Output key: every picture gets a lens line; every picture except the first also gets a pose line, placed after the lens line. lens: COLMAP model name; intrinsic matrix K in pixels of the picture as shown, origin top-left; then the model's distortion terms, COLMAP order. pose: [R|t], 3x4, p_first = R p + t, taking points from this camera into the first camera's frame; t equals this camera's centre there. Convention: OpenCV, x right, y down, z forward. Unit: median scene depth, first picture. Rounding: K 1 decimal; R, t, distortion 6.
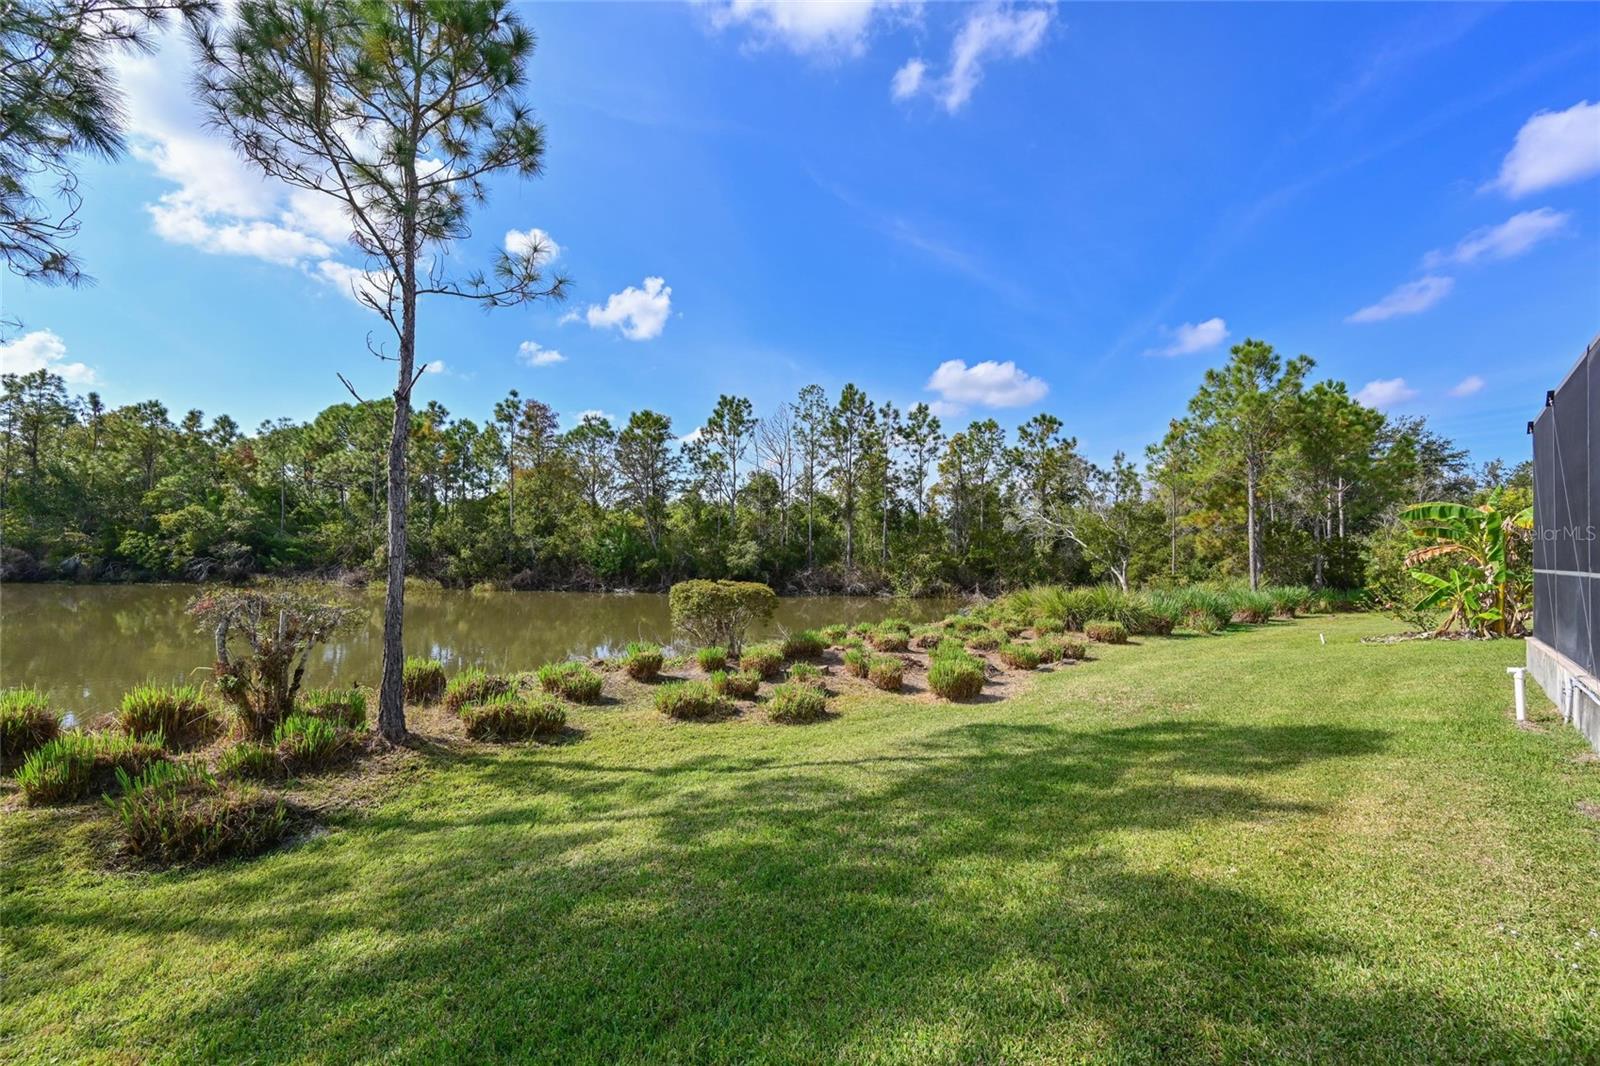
lens RADIAL K [[620.5, 0, 745.3], [0, 620.5, 553.8], [0, 0, 1]] dist [-0.000963, -0.000079]
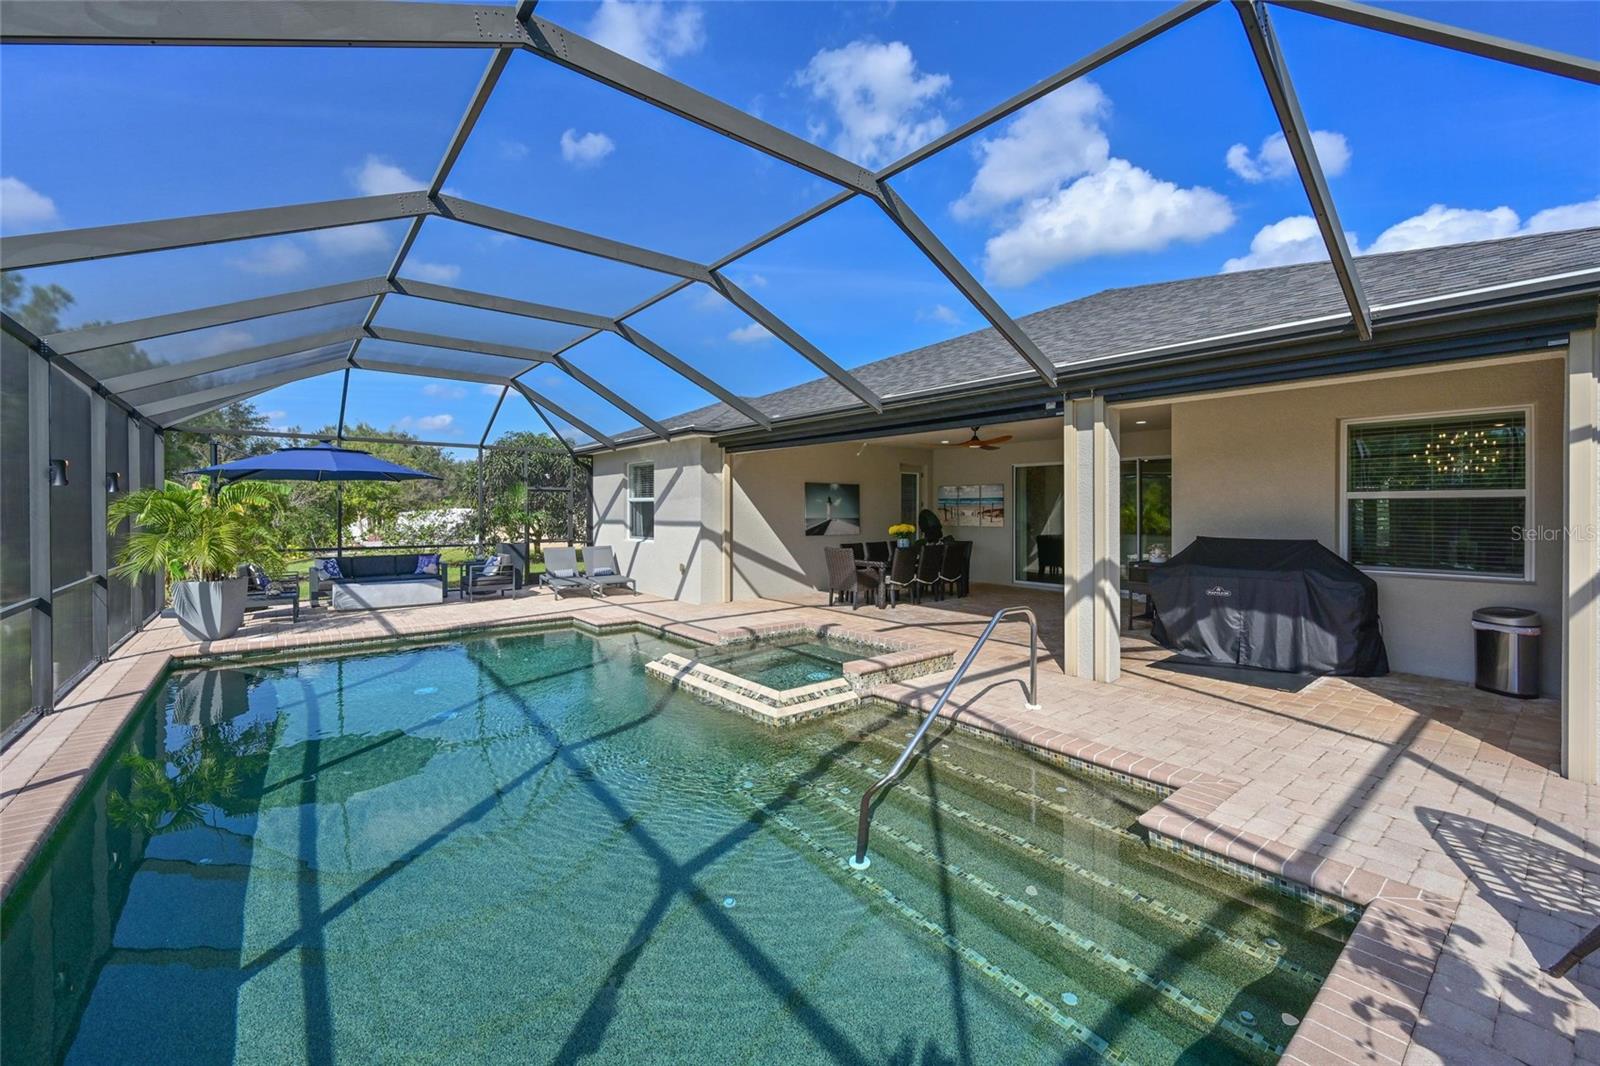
lens RADIAL K [[654.4, 0, 813.1], [0, 654.4, 548.9], [0, 0, 1]] dist [-0.006471, -0.000214]
pose [[0.046115, -0.077289, 0.995942, 0.028637], [0.008424, 0.996997, 0.076981, -0.016905], [-0.998901, 0.004840, 0.046627, -0.067628]]
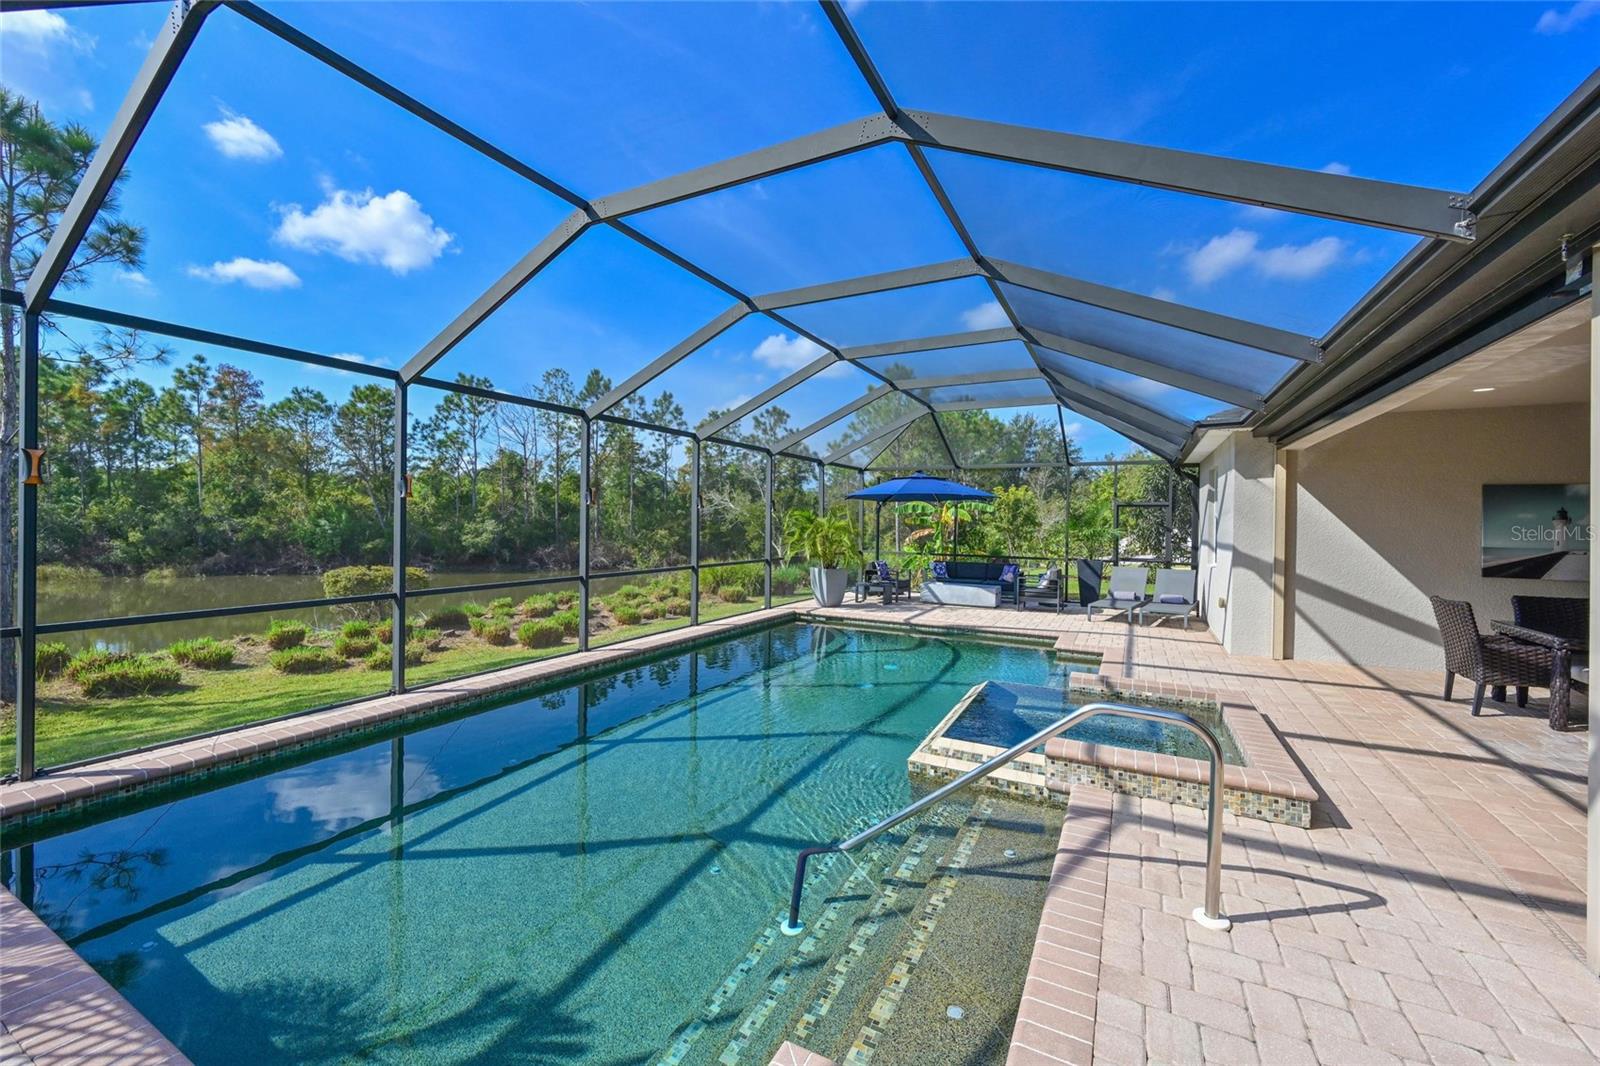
lens RADIAL K [[646.6, 0, 779.7], [0, 646.6, 540.9], [0, 0, 1]] dist [-0.001166, 0.000053]
pose [[0.944713, -0.016006, 0.327508, 0.113687], [0.006413, 0.999519, 0.030350, -0.015545], [-0.327836, -0.026572, 0.944361, -0.174601]]
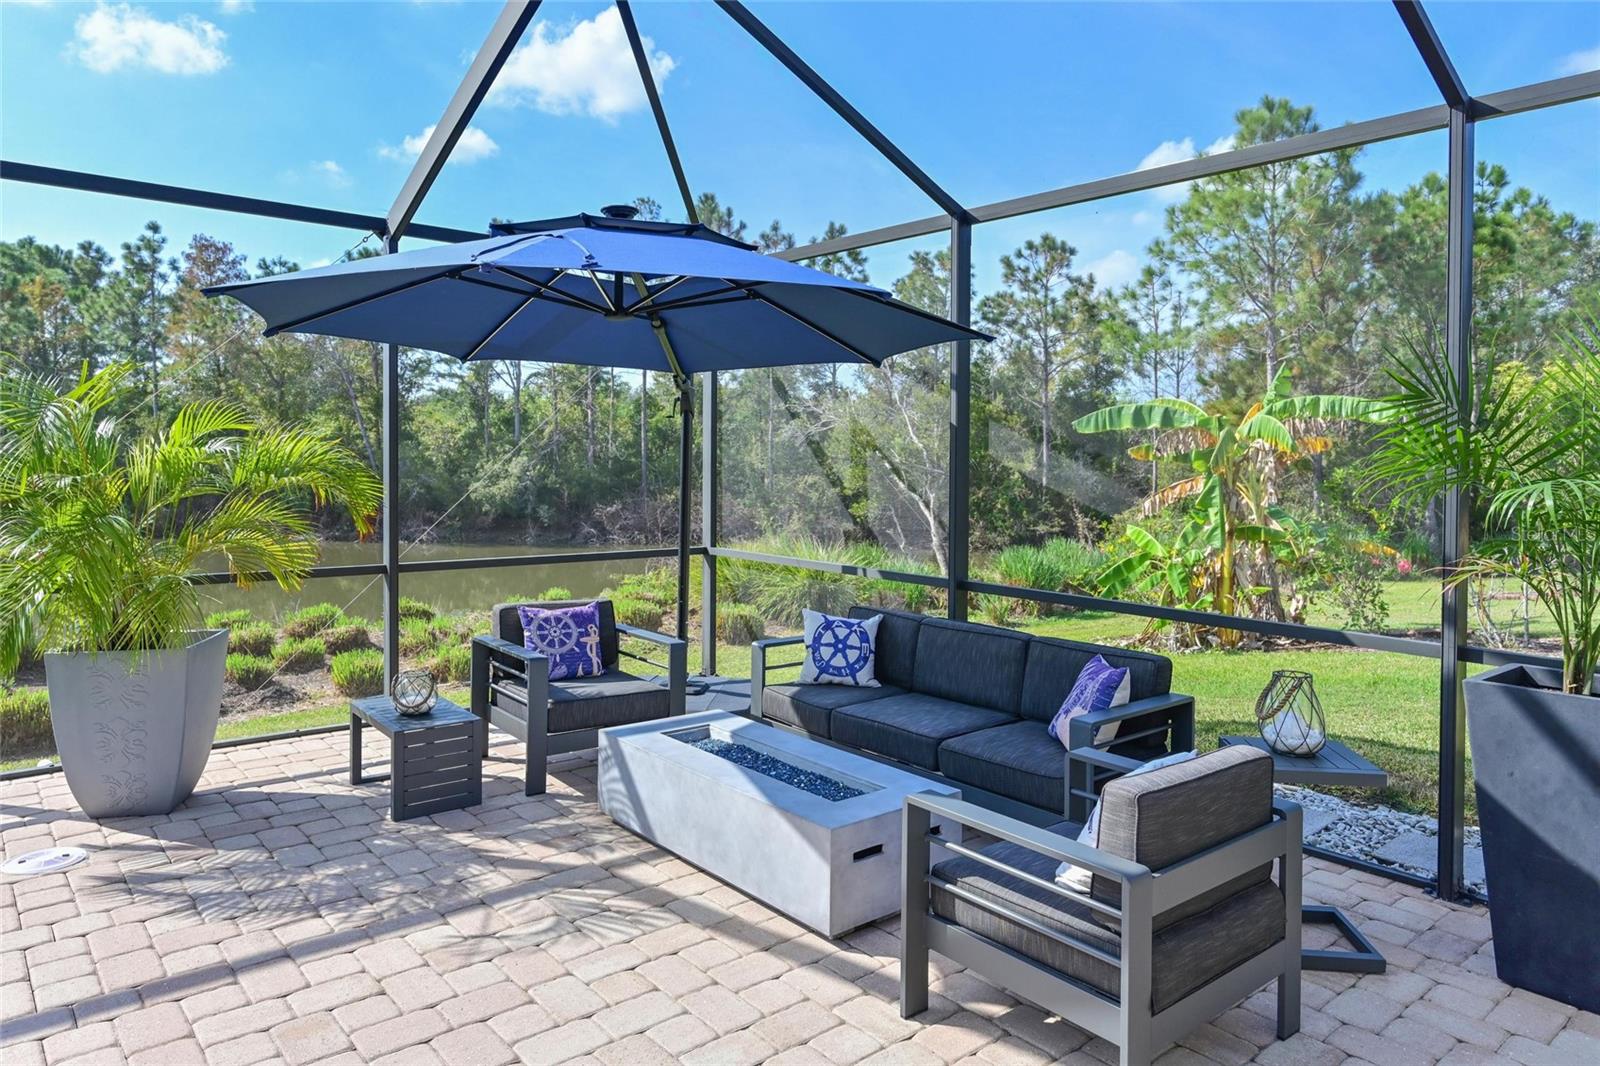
lens RADIAL K [[986.6, 0, 798.6], [0, 986.6, 472.4], [0, 0, 1]] dist [0.000334, 0.000842]
pose [[0.998166, -0.007202, -0.060104, 0.367727], [0.007677, 0.999941, 0.007675, -0.010143], [0.060045, -0.008122, 0.998163, 0.053400]]
